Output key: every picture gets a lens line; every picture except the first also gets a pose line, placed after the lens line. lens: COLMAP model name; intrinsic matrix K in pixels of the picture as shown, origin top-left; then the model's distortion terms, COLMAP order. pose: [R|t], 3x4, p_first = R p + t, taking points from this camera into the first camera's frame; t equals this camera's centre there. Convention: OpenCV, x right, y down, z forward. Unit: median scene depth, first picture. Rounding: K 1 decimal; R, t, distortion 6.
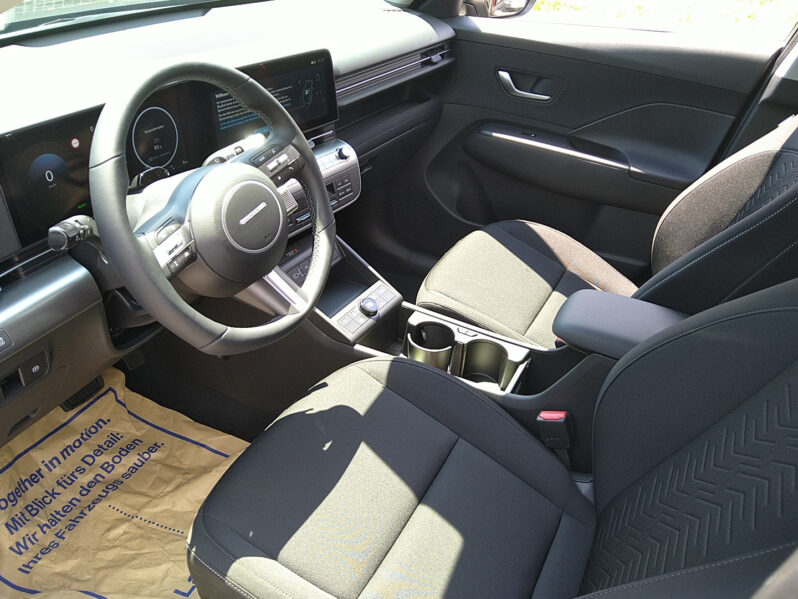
lens RADIAL K [[679.2, 0, 399.0], [0, 679.2, 299.5], [0, 0, 1]] dist [0.054194, 0.000461]
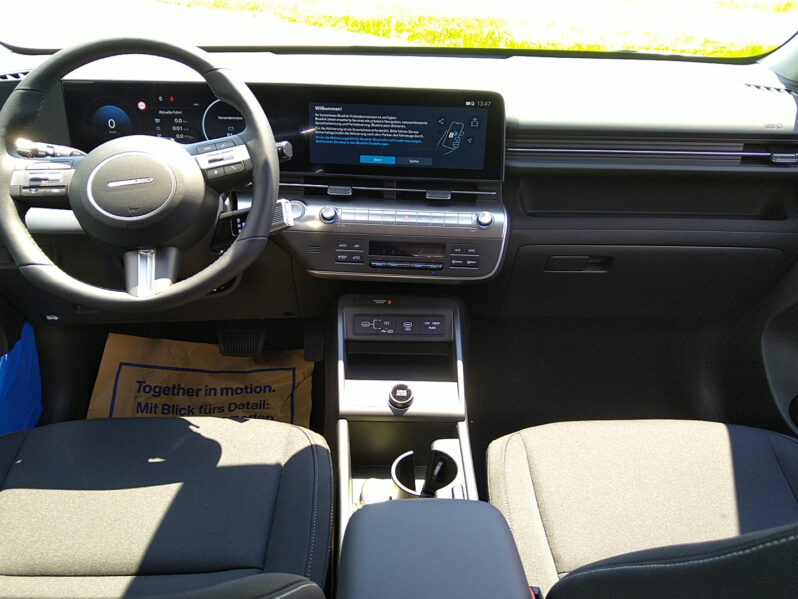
lens RADIAL K [[679.2, 0, 399.0], [0, 679.2, 299.5], [0, 0, 1]] dist [0.054194, 0.000461]
pose [[0.501169, 0.337036, -0.797017, 0.587584], [-0.454761, 0.886177, 0.088783, -0.168152], [0.736221, 0.317957, 0.597396, 0.510204]]
